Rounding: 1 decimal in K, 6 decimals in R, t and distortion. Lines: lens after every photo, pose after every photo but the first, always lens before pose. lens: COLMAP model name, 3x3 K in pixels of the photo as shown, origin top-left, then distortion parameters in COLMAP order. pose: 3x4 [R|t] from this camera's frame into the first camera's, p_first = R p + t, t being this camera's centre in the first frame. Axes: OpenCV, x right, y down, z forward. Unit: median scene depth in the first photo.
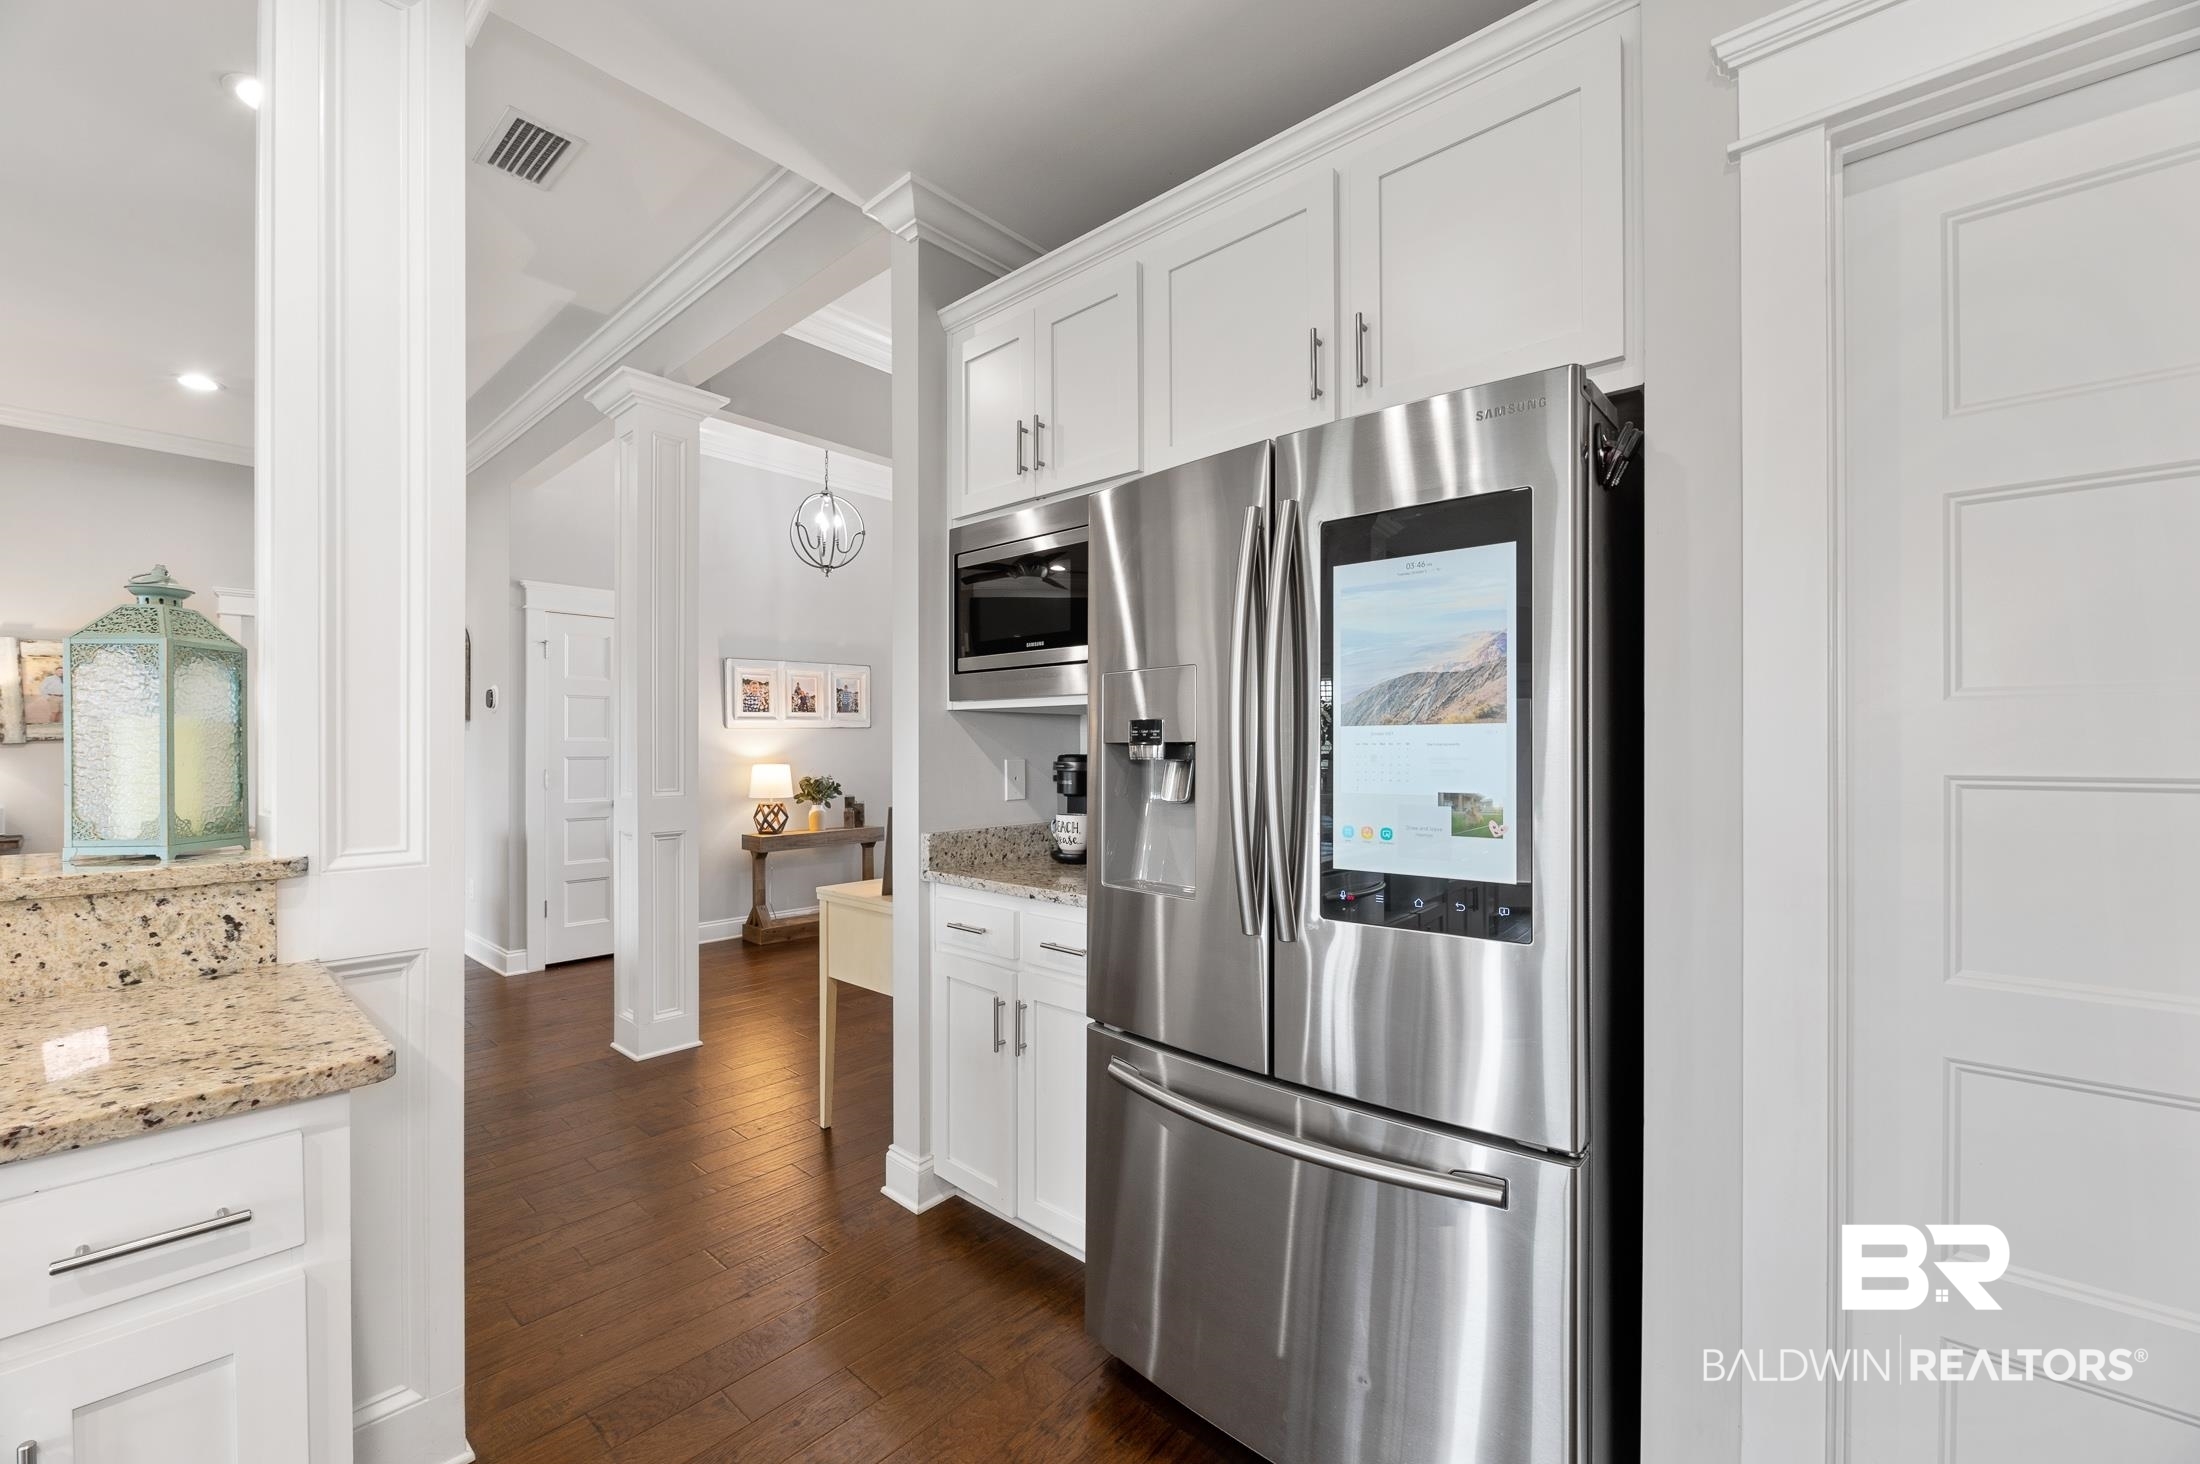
lens RADIAL K [[895.6, 0, 1095.9], [0, 895.6, 746.0], [0, 0, 1]] dist [0.002865, 0.000474]
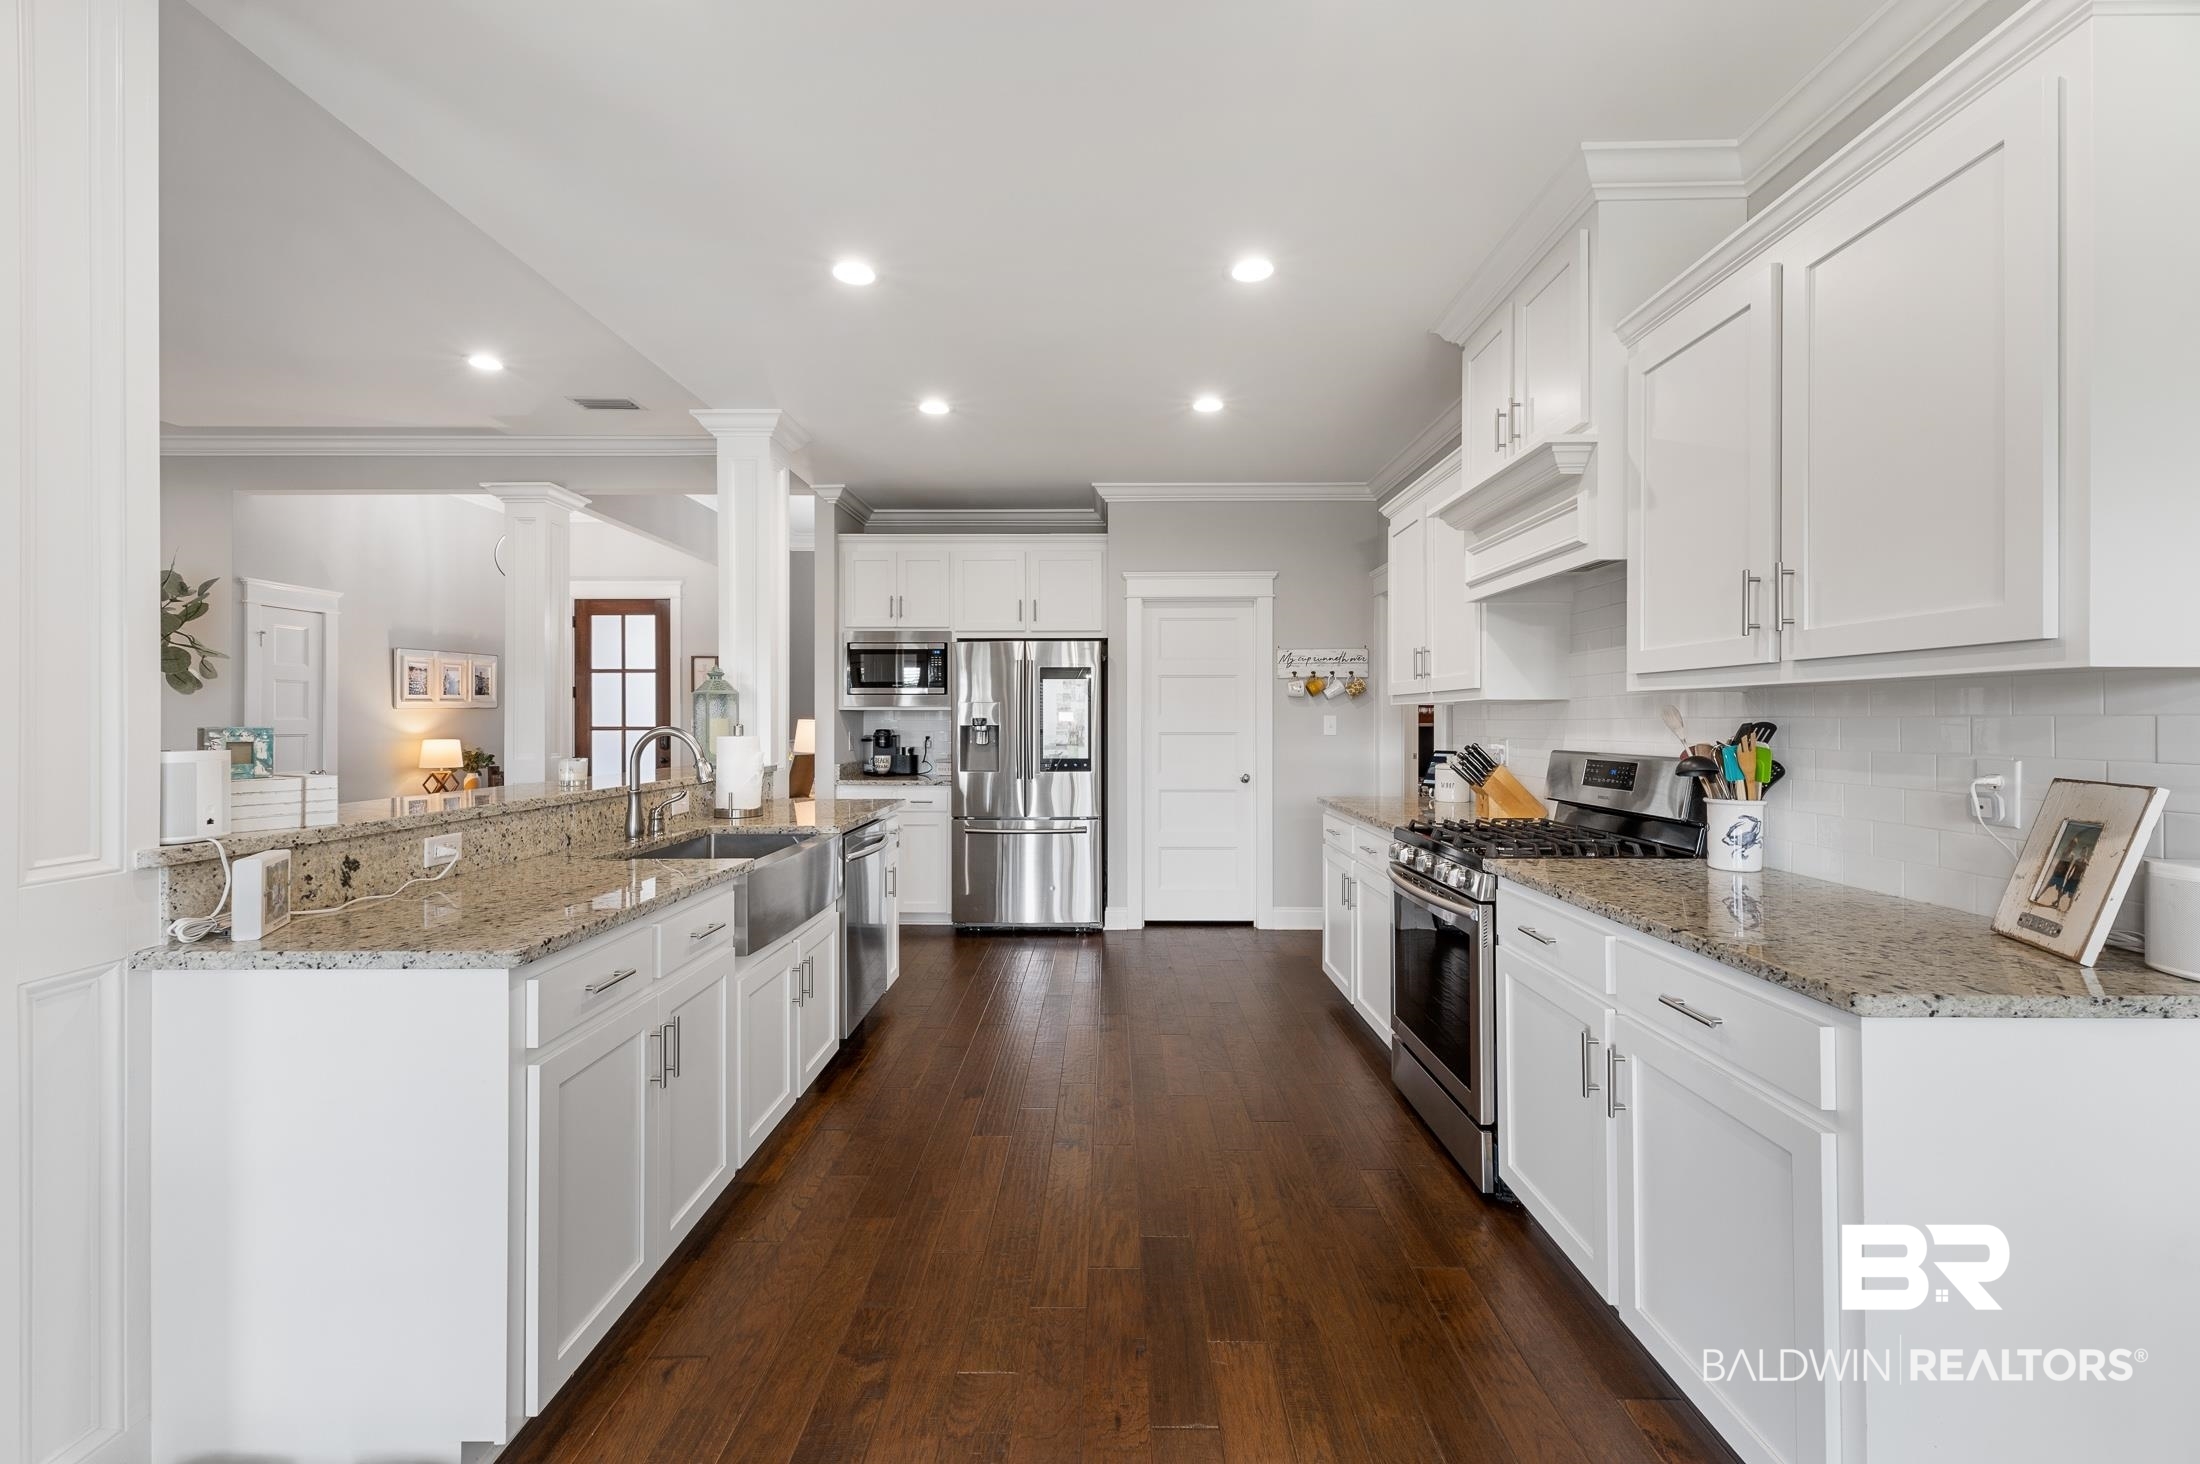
lens RADIAL K [[895.6, 0, 1115.1], [0, 895.6, 718.2], [0, 0, 1]] dist [0.002865, 0.000474]
pose [[0.760256, 0.002786, 0.649618, -0.482928], [-0.001050, 0.999995, -0.003060, -0.005345], [-0.649623, 0.001644, 0.760255, -0.512541]]
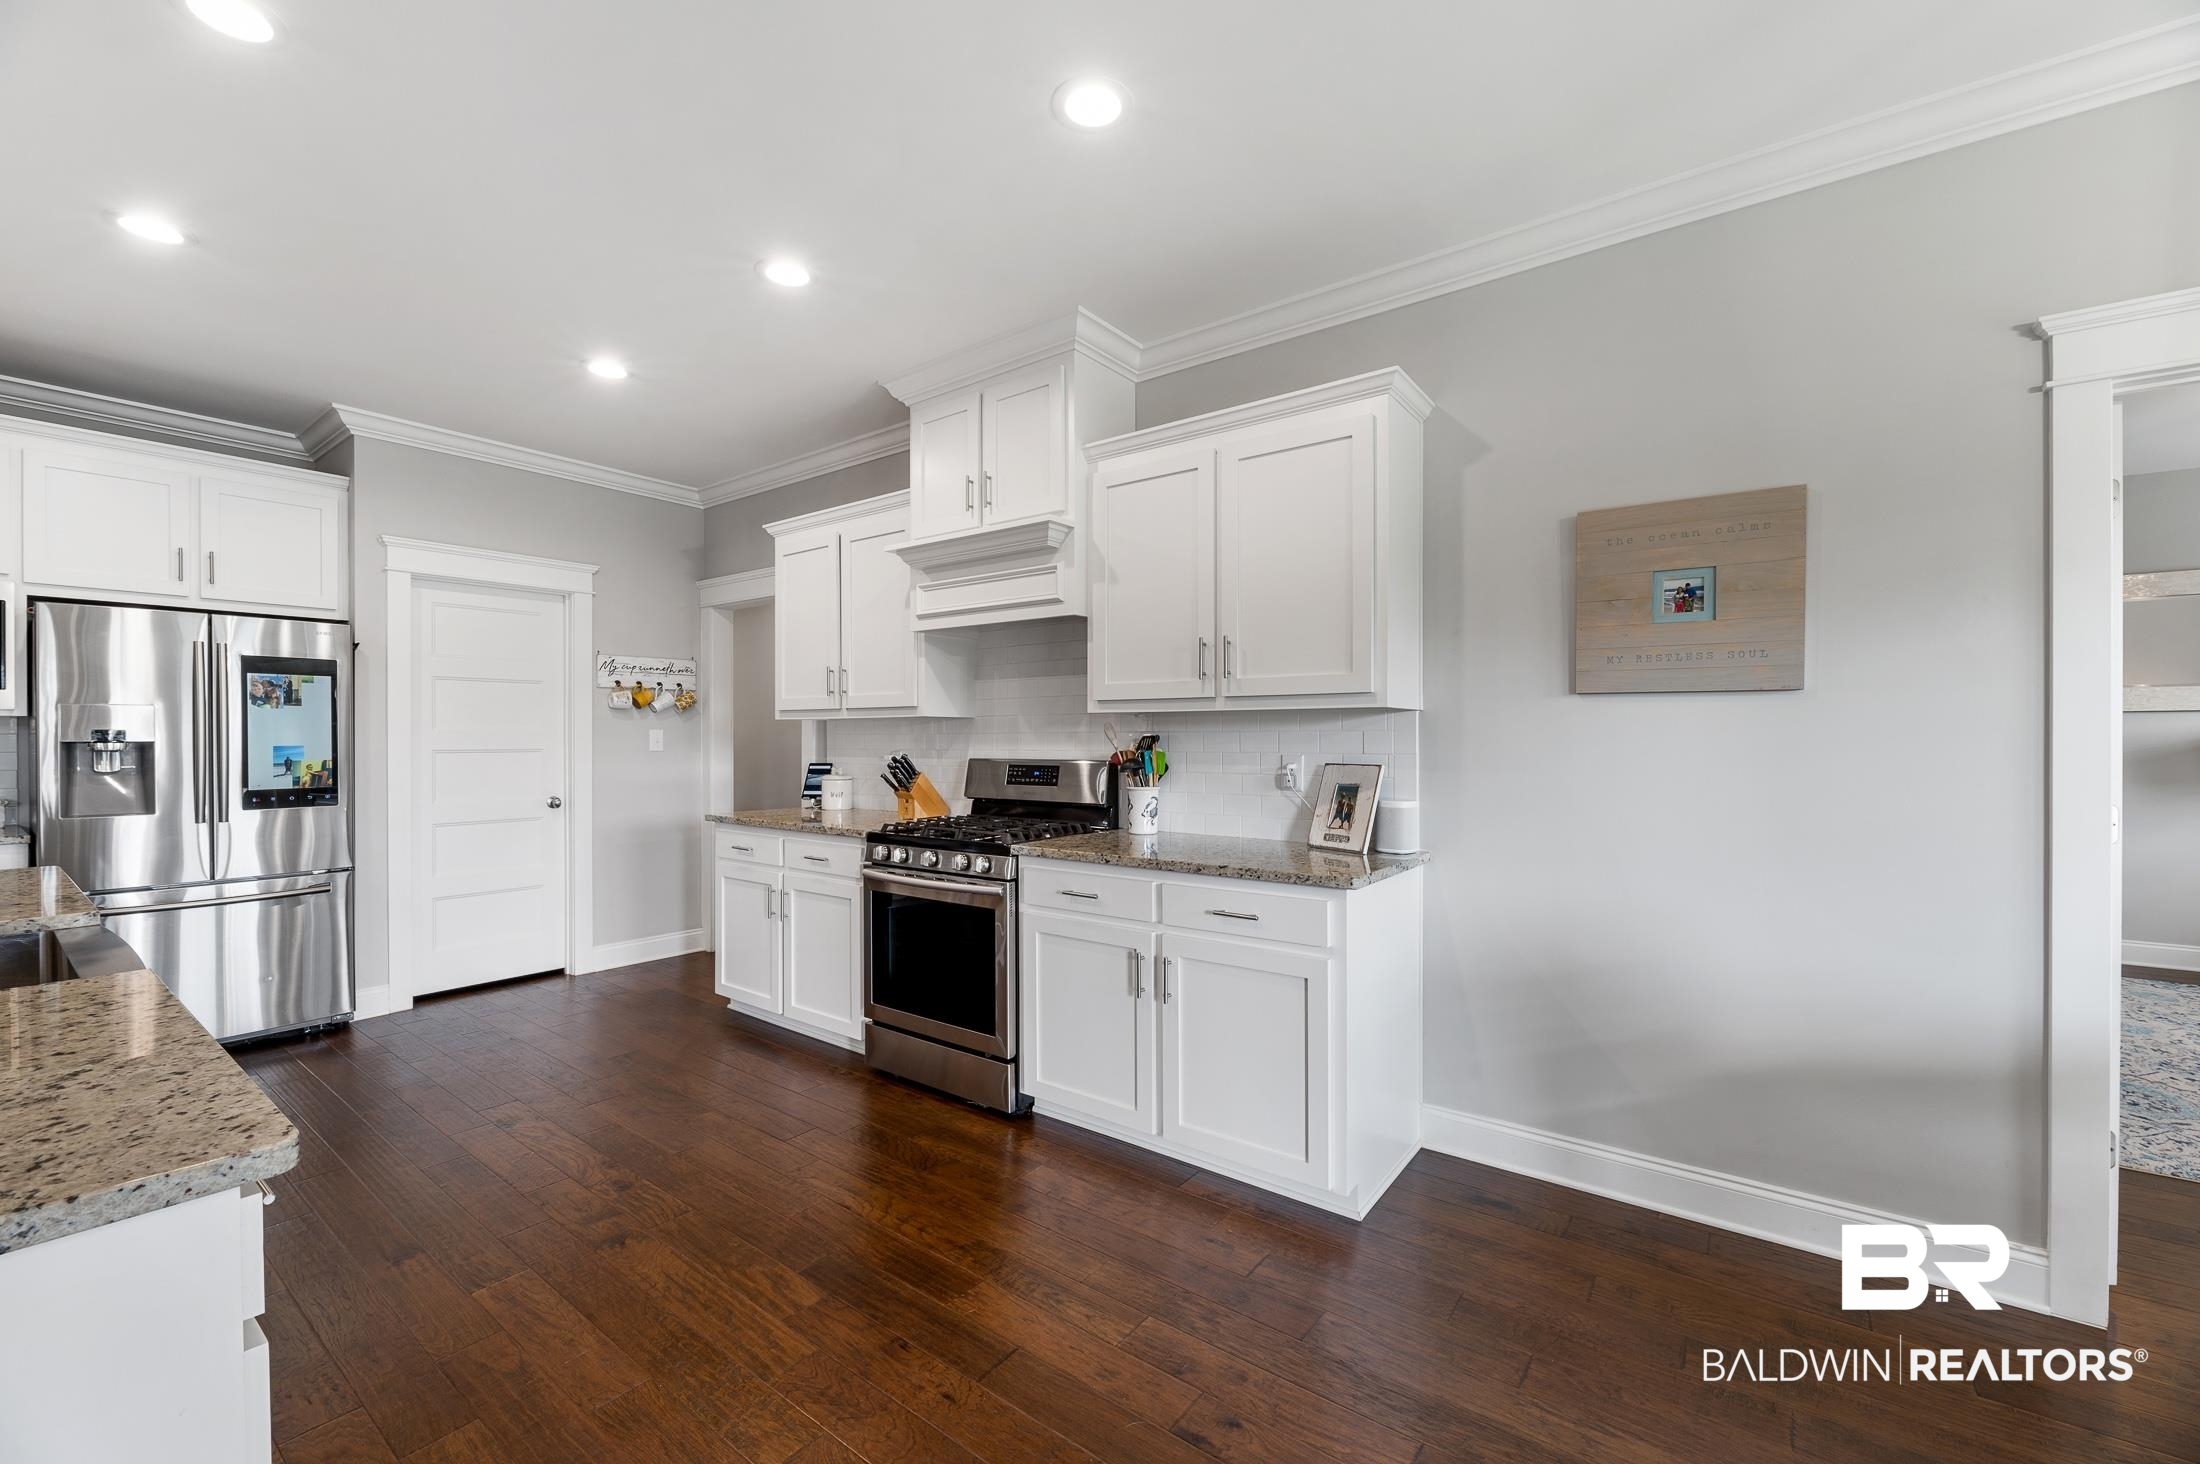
lens RADIAL K [[895.6, 0, 1102.8], [0, 895.6, 738.0], [0, 0, 1]] dist [0.002865, 0.000474]
pose [[-0.076494, 0.000419, 0.997070, -0.610514], [0.000160, 1.000000, -0.000408, -0.002812], [-0.997070, 0.000129, -0.076494, -0.306422]]
